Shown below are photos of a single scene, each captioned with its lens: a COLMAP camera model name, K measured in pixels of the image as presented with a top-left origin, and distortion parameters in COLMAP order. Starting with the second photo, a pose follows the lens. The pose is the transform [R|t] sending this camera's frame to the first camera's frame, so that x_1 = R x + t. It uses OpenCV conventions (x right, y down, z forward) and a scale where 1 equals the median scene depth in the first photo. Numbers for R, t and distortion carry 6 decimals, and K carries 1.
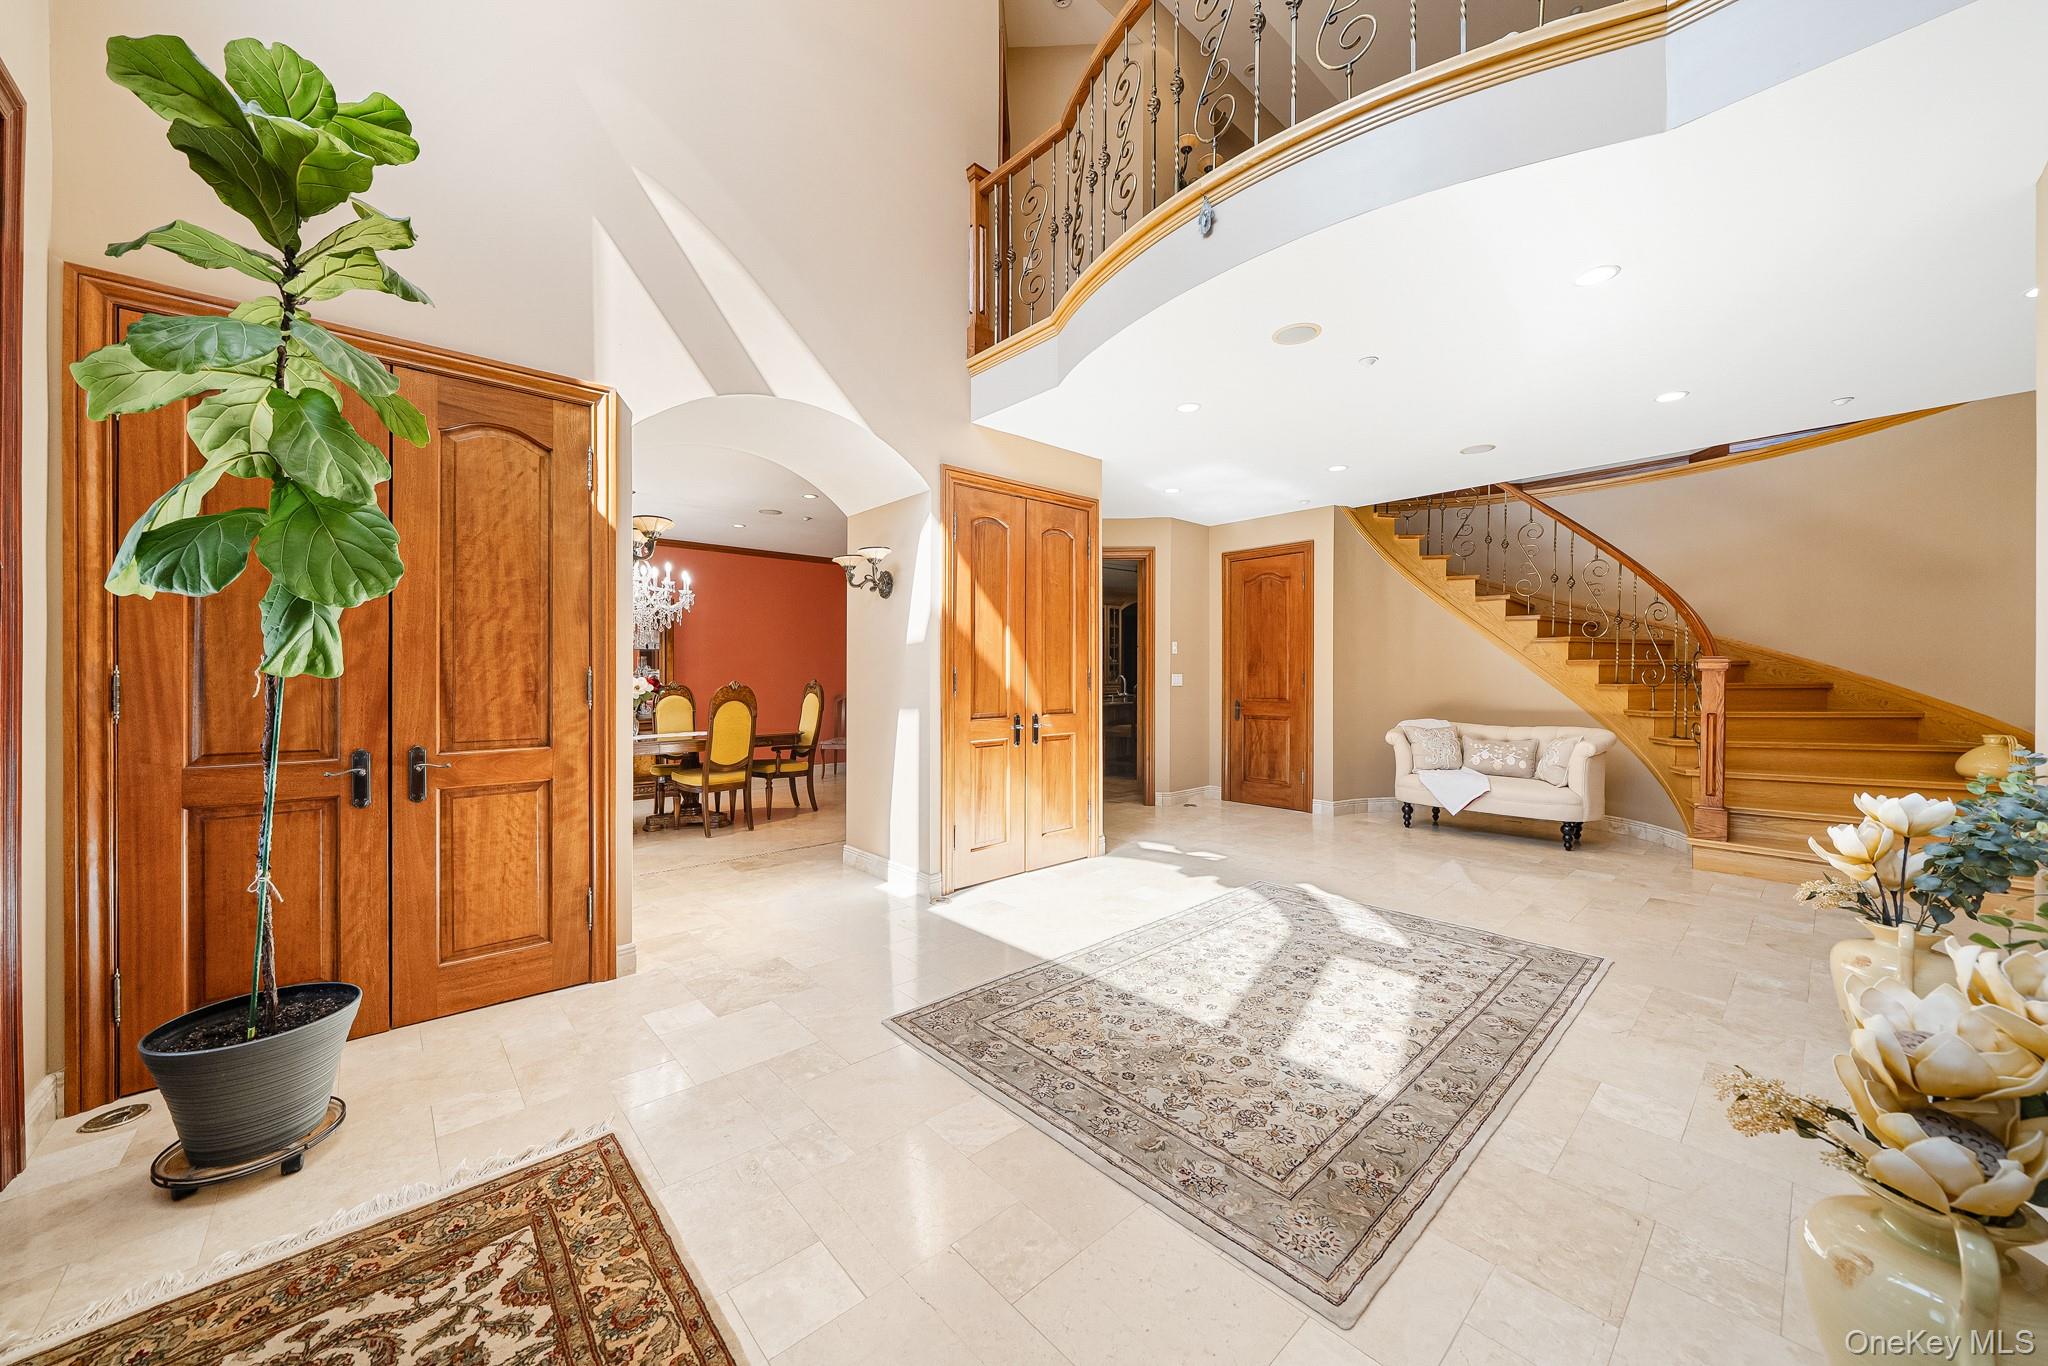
lens RADIAL K [[724.4, 0, 1016.1], [0, 724.4, 677.8], [0, 0, 1]] dist [-0.002929, -0.000162]
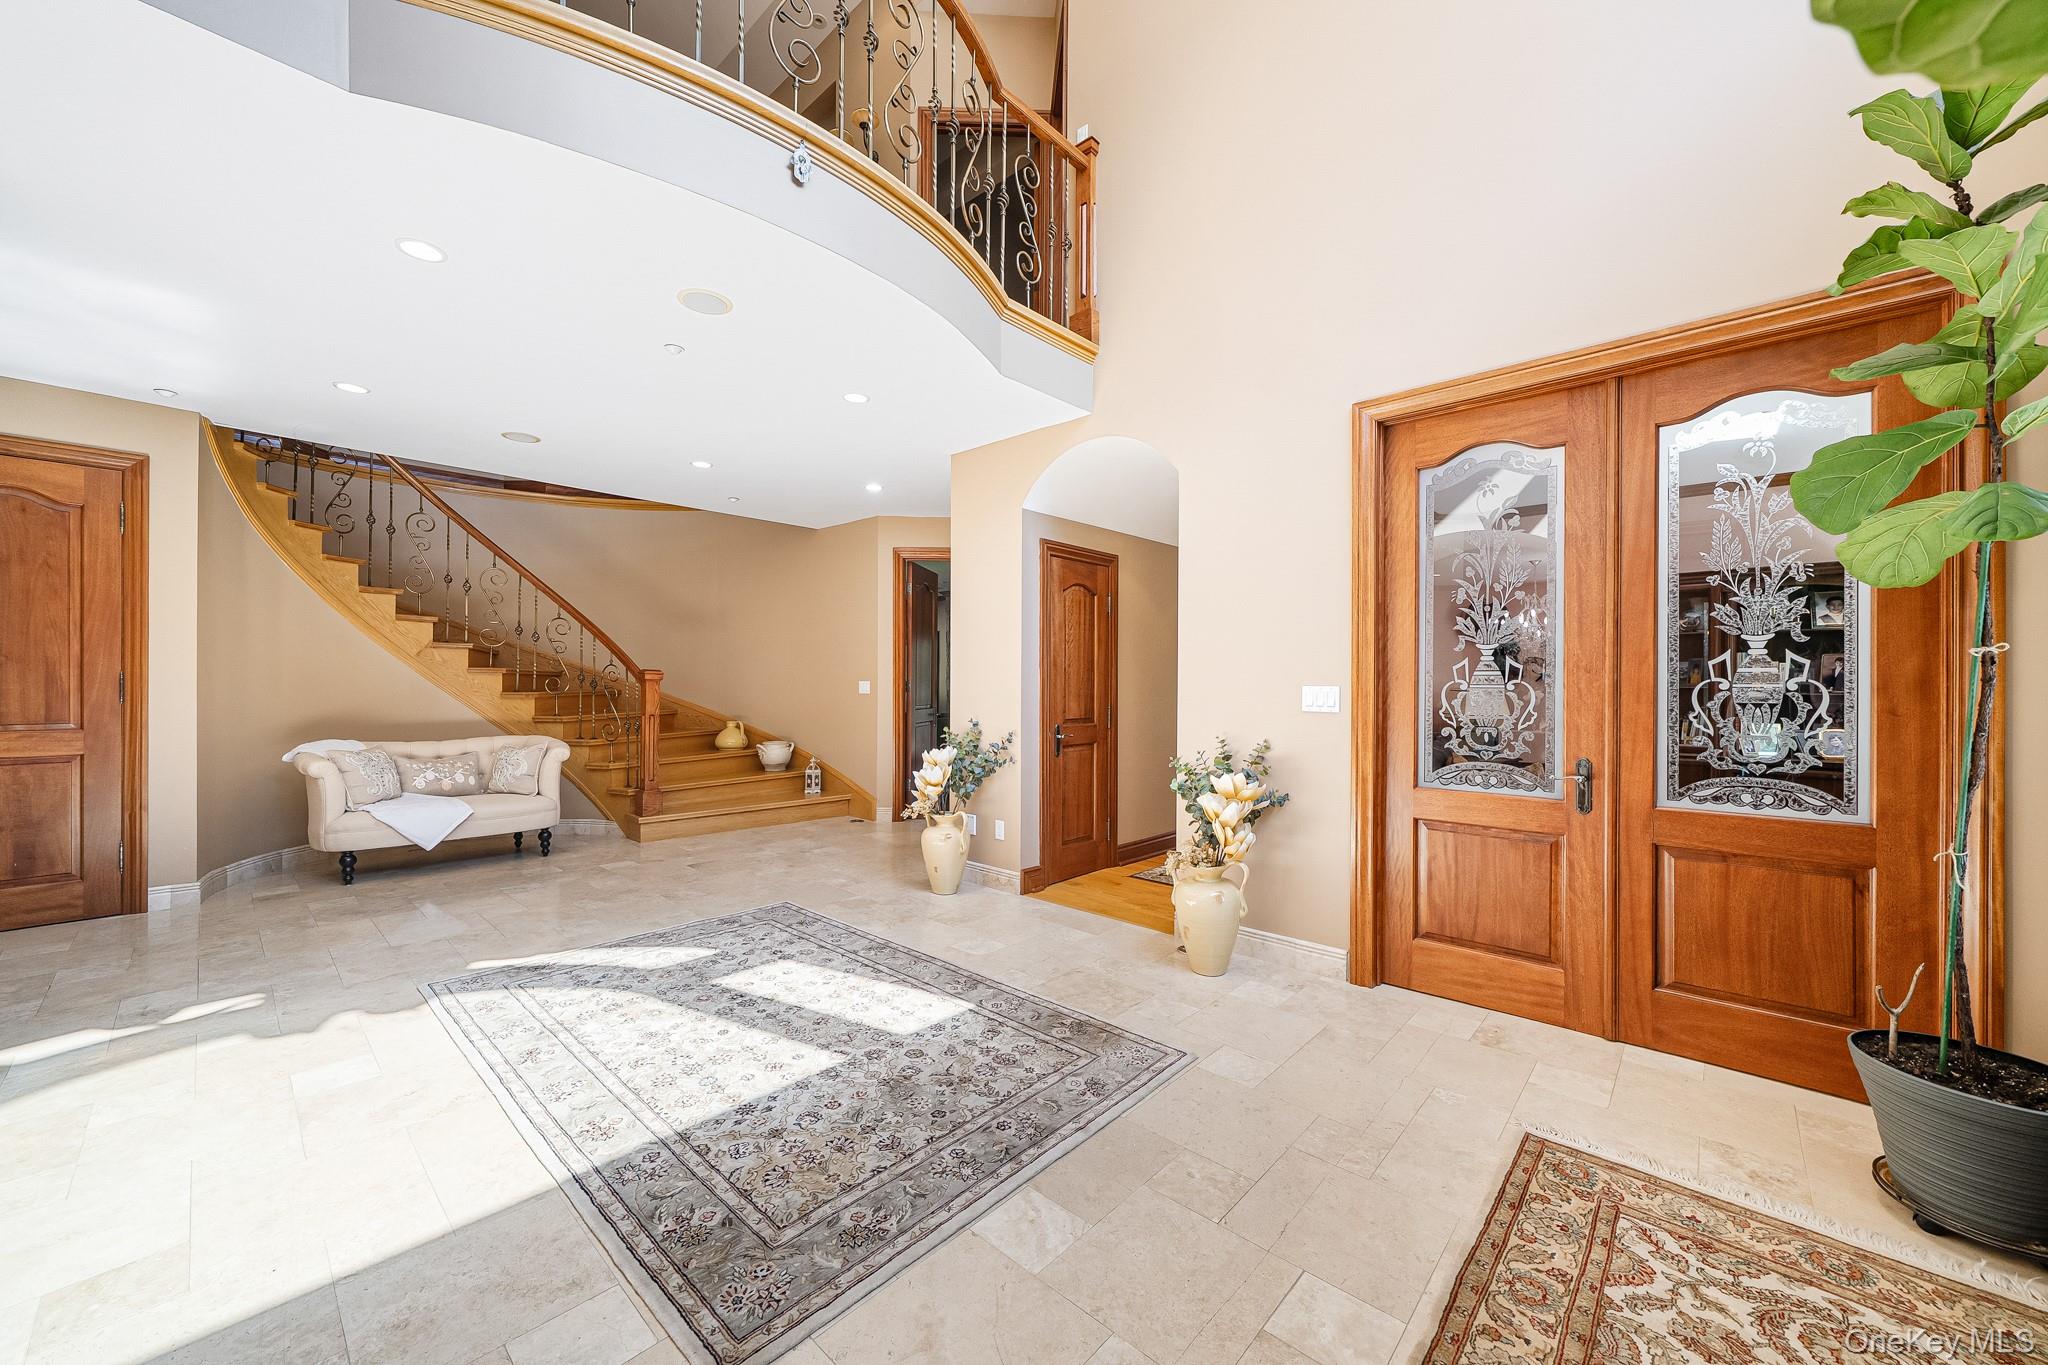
lens RADIAL K [[763.4, 0, 1019.6], [0, 763.4, 687.5], [0, 0, 1]] dist [-0.001797, -0.000057]
pose [[-0.096629, -0.000658, 0.995320, -0.588440], [-0.001887, 0.999998, 0.000477, -0.000562], [-0.995319, -0.001832, -0.096630, 0.699885]]
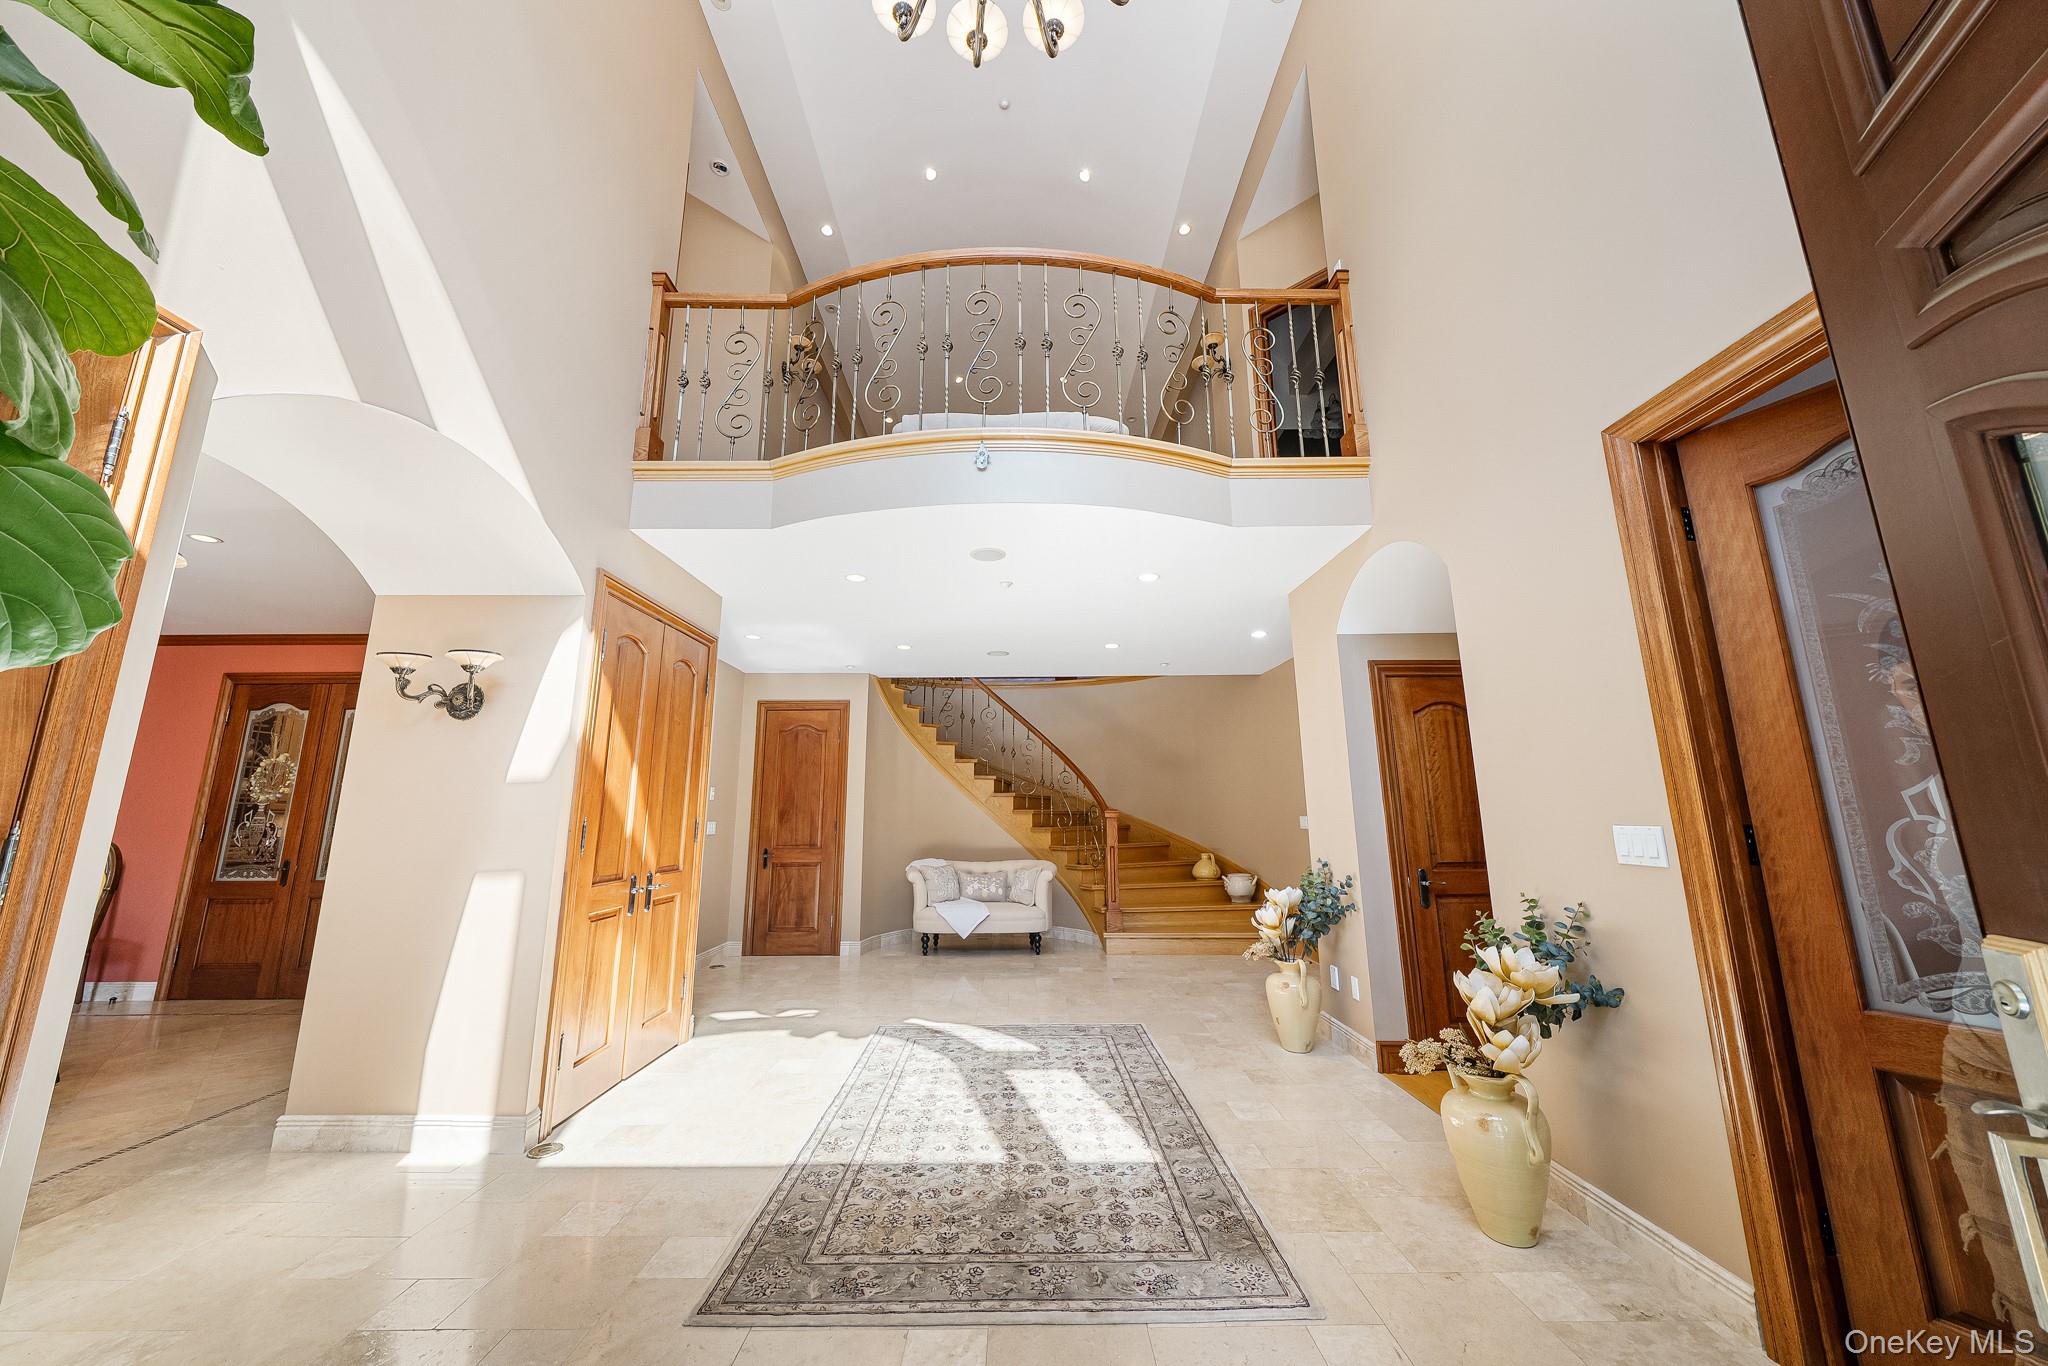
lens RADIAL K [[703.9, 0, 1013.9], [0, 703.9, 679.8], [0, 0, 1]] dist [-0.003012, -0.000105]
pose [[0.666715, 0.141351, 0.731786, -0.467577], [0.006142, 0.980776, -0.195042, -0.012149], [-0.745288, 0.134533, 0.653029, 0.177074]]
